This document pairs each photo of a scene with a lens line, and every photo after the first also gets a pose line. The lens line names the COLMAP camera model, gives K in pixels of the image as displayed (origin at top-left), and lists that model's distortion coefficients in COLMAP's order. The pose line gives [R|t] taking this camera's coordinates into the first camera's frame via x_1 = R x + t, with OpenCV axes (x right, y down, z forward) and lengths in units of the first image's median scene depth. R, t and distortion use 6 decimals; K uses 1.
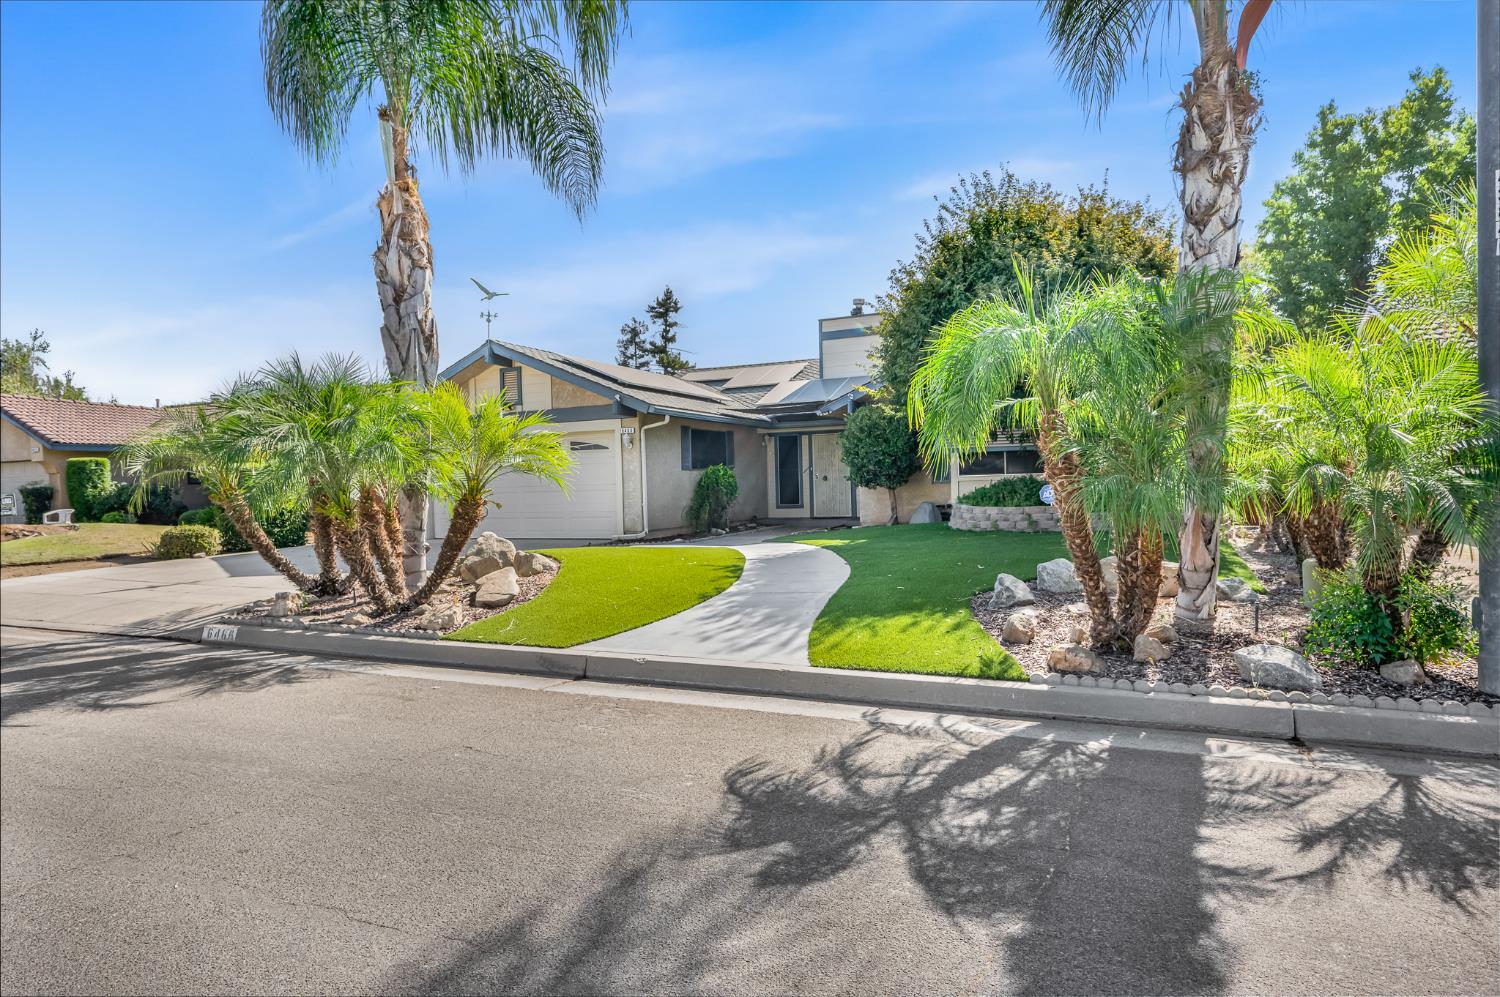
lens RADIAL K [[844.5, 0, 750.0], [0, 844.5, 498.5], [0, 0, 1]] dist [-0.003195, 0.000205]
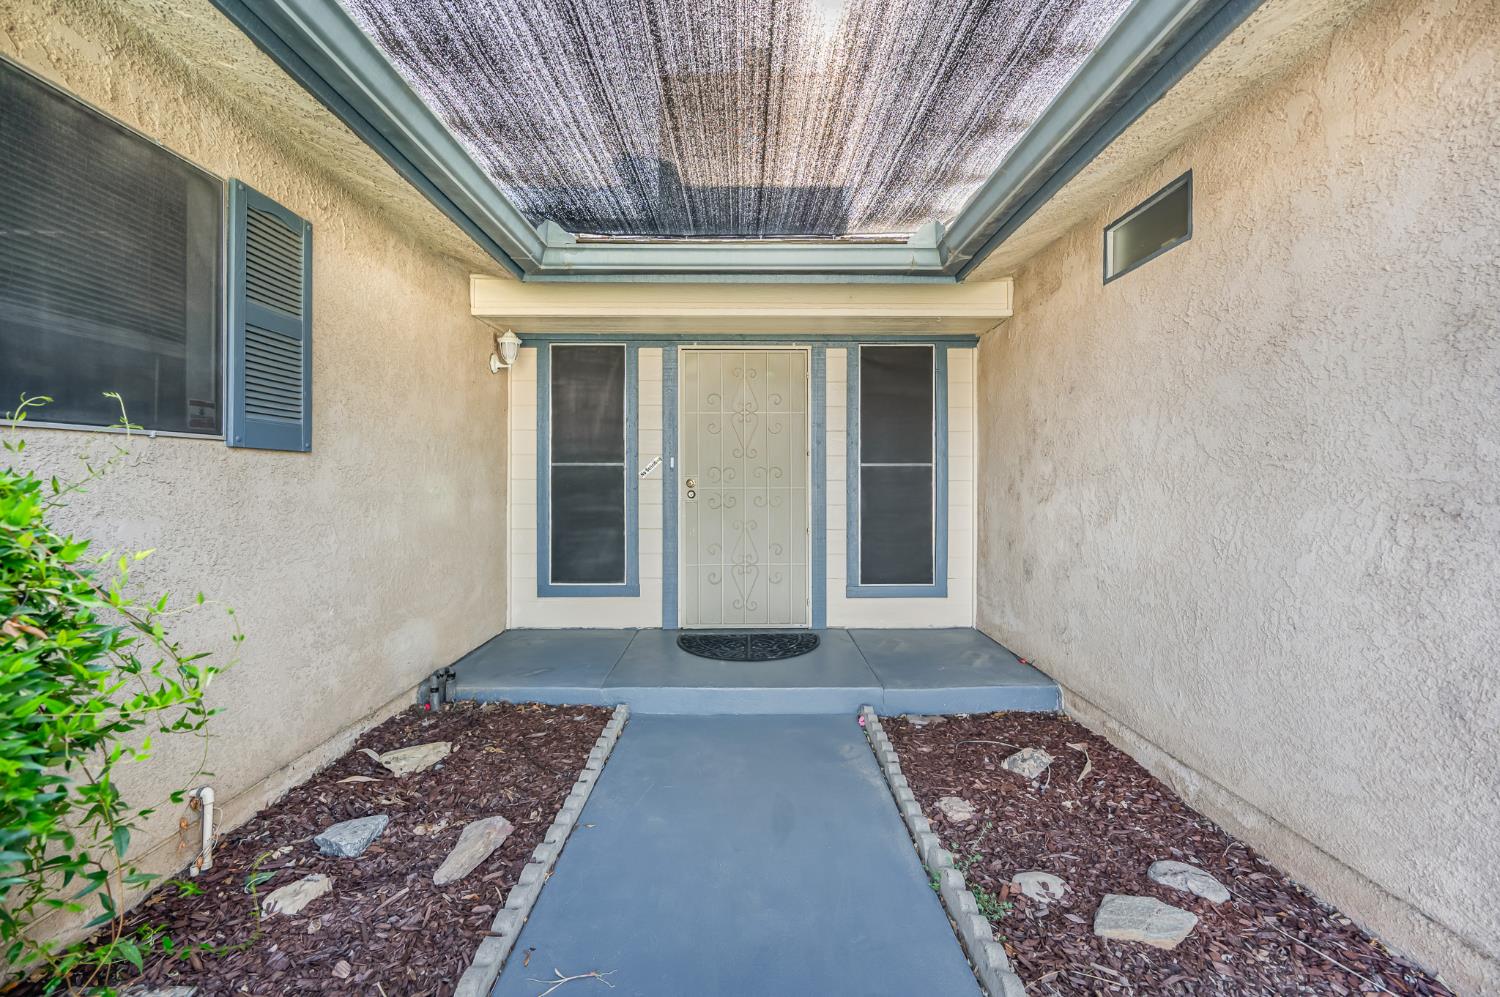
lens RADIAL K [[591.7, 0, 750.3], [0, 591.7, 478.5], [0, 0, 1]] dist [0.000620, 0.000039]
pose [[0.909325, 0.026655, 0.415233, 0.014863], [-0.013253, 0.999295, -0.035124, -0.027148], [-0.415876, 0.026436, 0.909037, 0.954608]]
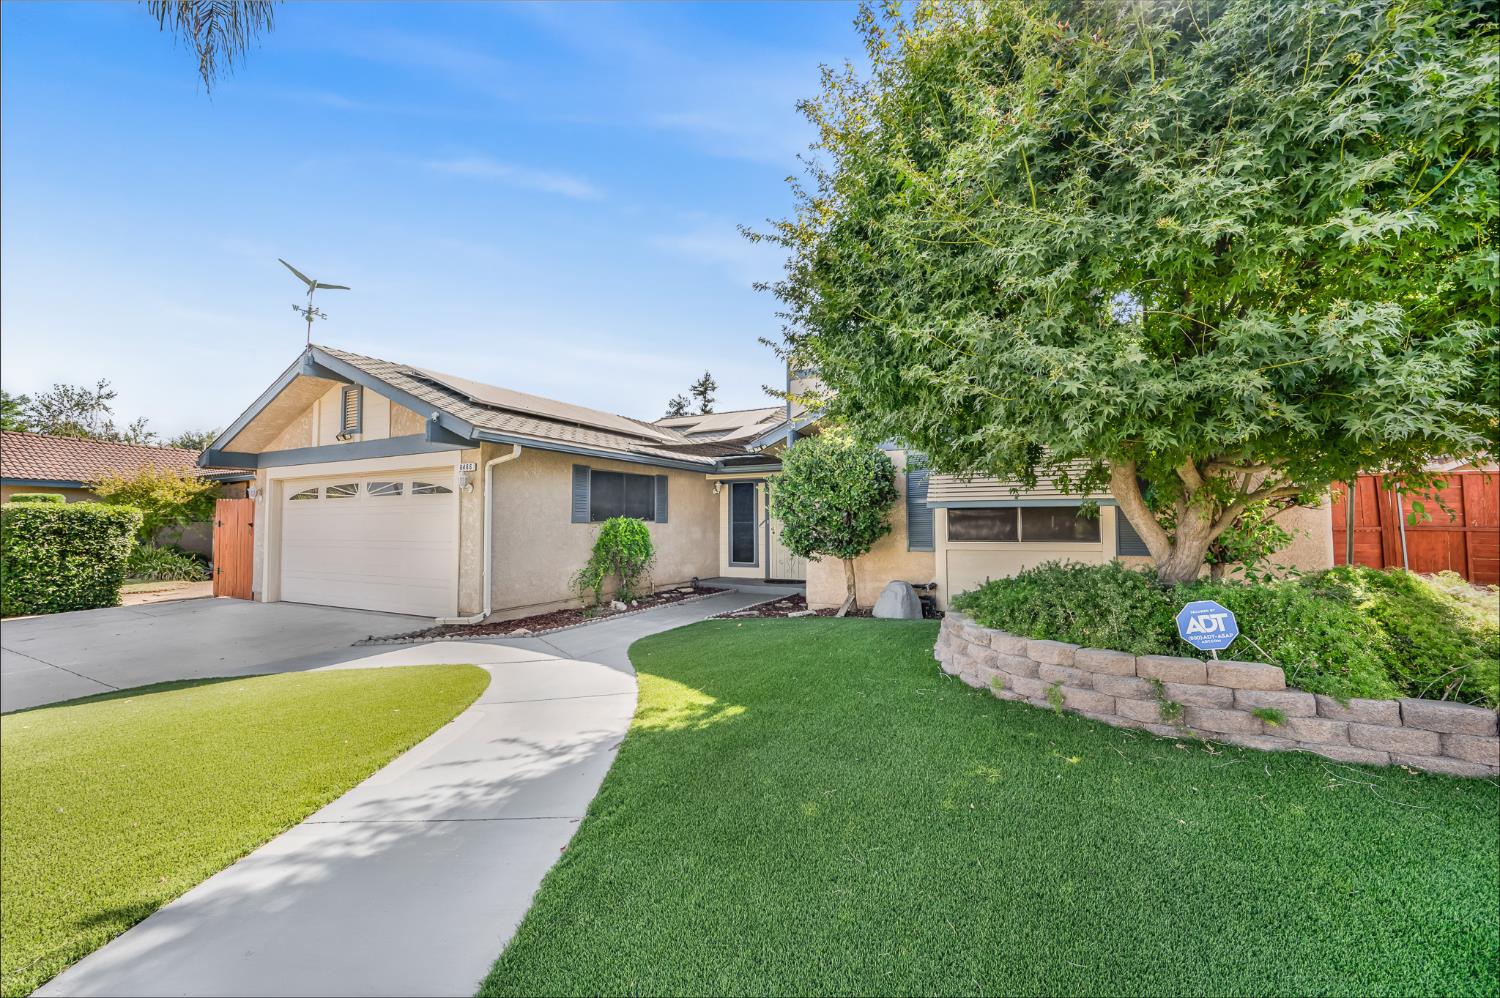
lens RADIAL K [[591.1, 0, 752.8], [0, 591.1, 501.0], [0, 0, 1]] dist [0.001595, 0.000185]
pose [[0.998129, 0.019422, -0.057980, 0.109183], [-0.022567, 0.998281, -0.054087, -0.028151], [0.056830, 0.055295, 0.996851, 0.477396]]
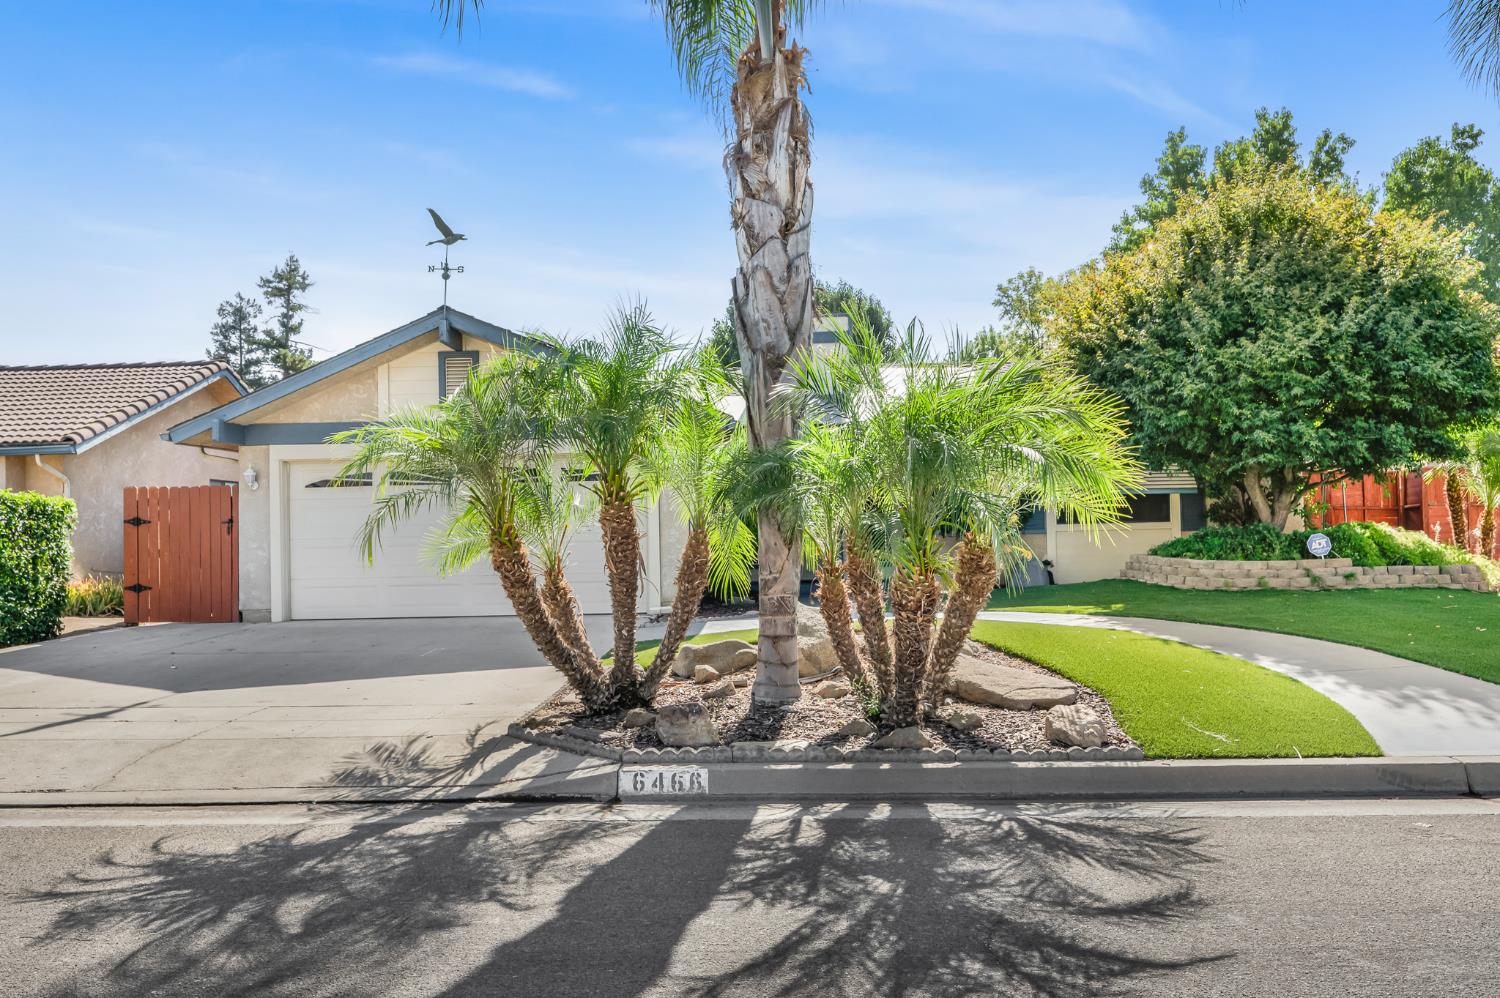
lens RADIAL K [[1115.6, 0, 739.8], [0, 1115.6, 500.6], [0, 0, 1]] dist [-0.004204, 0.004298]
pose [[0.925303, 0.018401, 0.378782, -0.395083], [0.002586, 0.998493, -0.054823, 0.006558], [-0.379220, 0.051707, 0.923861, 0.129982]]
